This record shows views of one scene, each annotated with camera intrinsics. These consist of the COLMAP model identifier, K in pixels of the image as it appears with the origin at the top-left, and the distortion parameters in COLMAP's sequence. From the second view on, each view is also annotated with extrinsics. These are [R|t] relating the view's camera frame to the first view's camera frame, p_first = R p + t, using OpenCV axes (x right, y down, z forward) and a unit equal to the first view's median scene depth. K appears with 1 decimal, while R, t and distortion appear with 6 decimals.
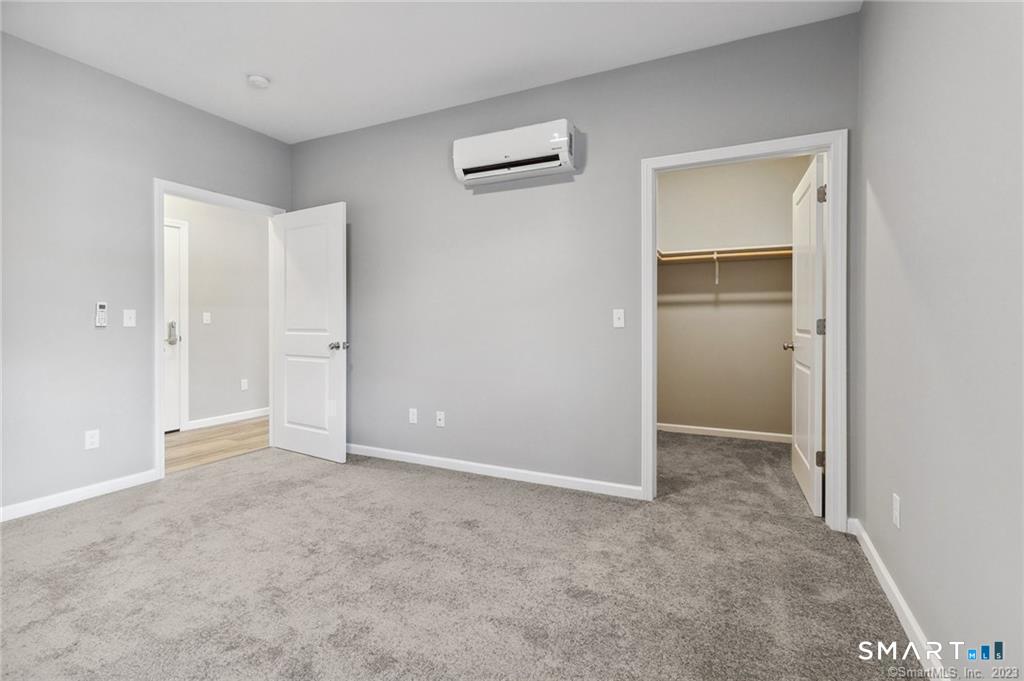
lens RADIAL K [[476.8, 0, 519.5], [0, 476.8, 326.5], [0, 0, 1]] dist [0.000003, -0.001439]
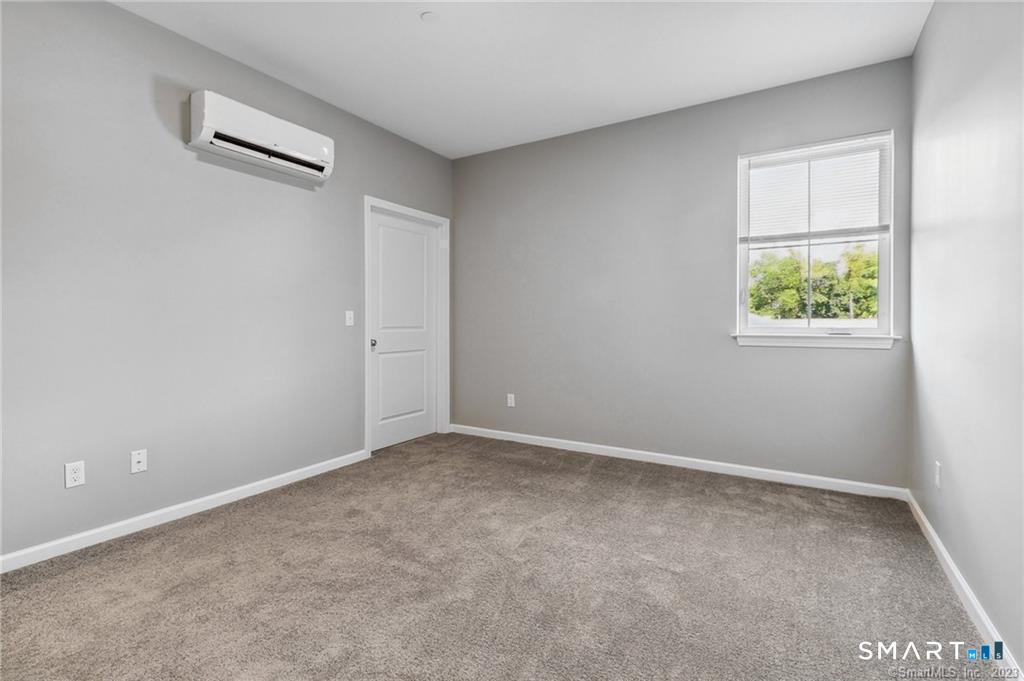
lens RADIAL K [[476.8, 0, 514.8], [0, 476.8, 333.0], [0, 0, 1]] dist [0.000003, -0.001439]
pose [[0.091857, -0.023880, 0.995486, -0.933731], [0.010114, 0.999683, 0.023047, -0.003491], [-0.995721, 0.007951, 0.092069, 0.451333]]
